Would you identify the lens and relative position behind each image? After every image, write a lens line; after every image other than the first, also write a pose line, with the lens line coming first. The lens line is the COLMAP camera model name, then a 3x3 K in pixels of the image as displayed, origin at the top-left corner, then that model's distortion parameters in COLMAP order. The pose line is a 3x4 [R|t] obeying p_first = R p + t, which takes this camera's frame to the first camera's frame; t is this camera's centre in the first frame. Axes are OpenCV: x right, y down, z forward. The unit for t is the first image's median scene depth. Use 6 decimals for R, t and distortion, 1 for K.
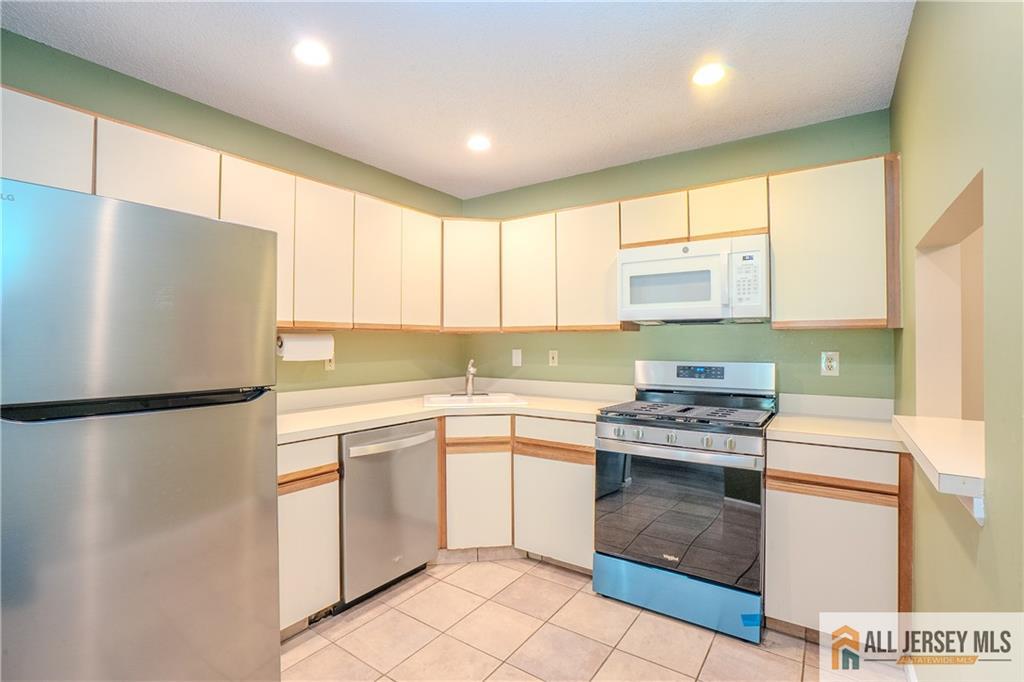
lens RADIAL K [[469.1, 0, 512.0], [0, 469.1, 341.0], [0, 0, 1]] dist [-0.070340, 0.030756]
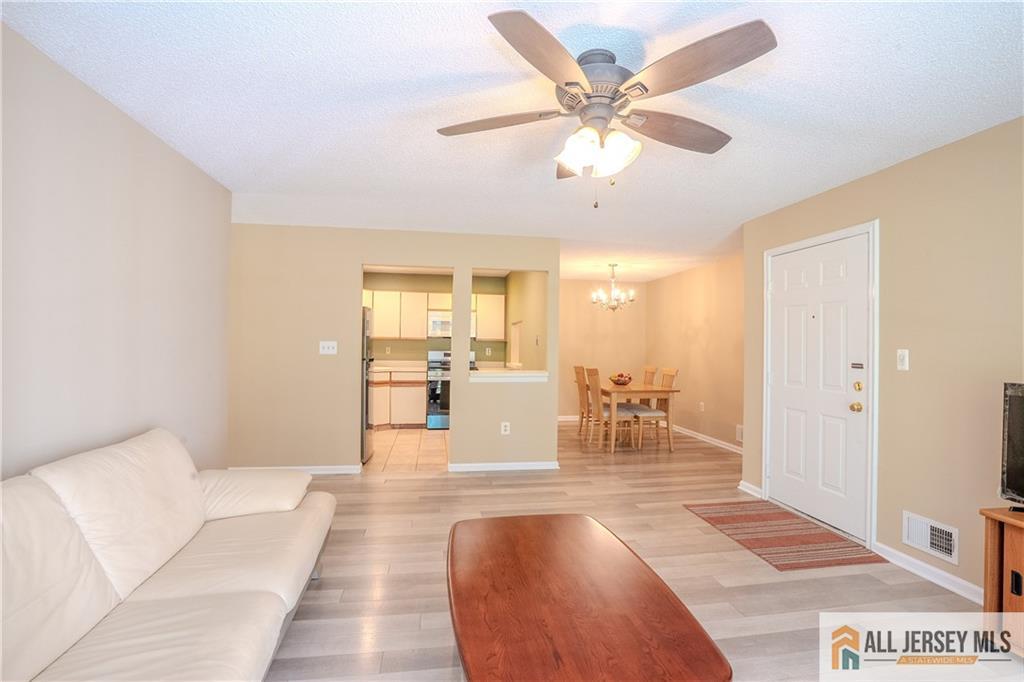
lens RADIAL K [[469.1, 0, 512.0], [0, 469.1, 341.0], [0, 0, 1]] dist [-0.070340, 0.030756]
pose [[0.713438, 0.016534, 0.700523, -1.437058], [-0.016549, 0.999840, -0.006745, -0.006267], [-0.700523, -0.006780, 0.713598, -1.412908]]
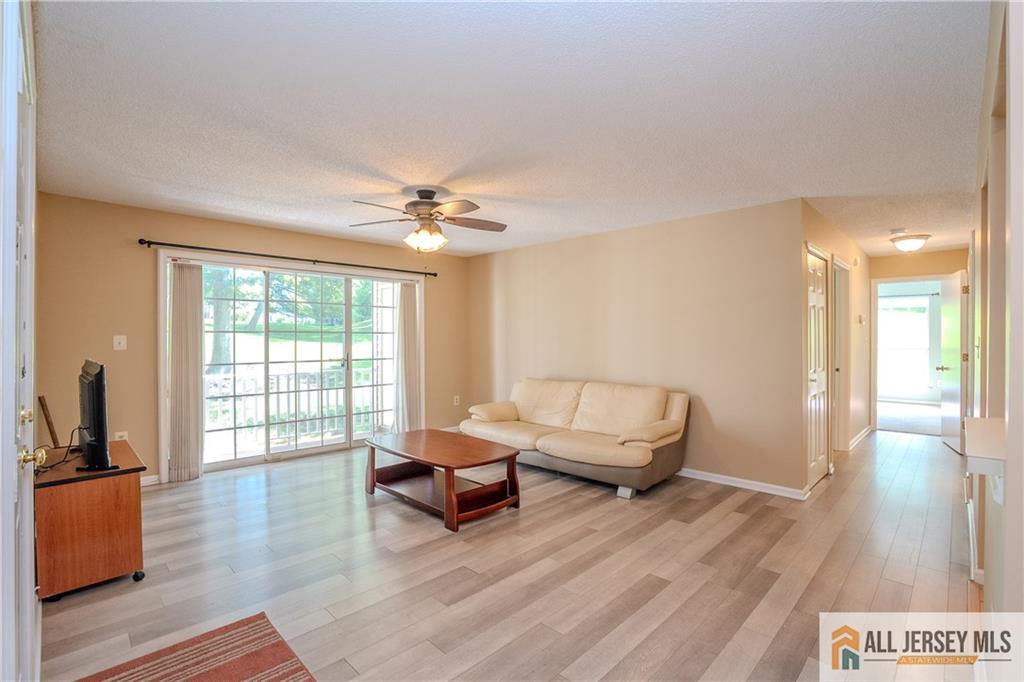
lens RADIAL K [[469.1, 0, 512.0], [0, 469.1, 341.0], [0, 0, 1]] dist [-0.070340, 0.030756]
pose [[-0.168378, 0.004815, -0.985711, 0.526833], [0.001396, 0.999988, 0.004646, -0.004564], [0.985721, -0.000593, -0.168383, -0.497225]]
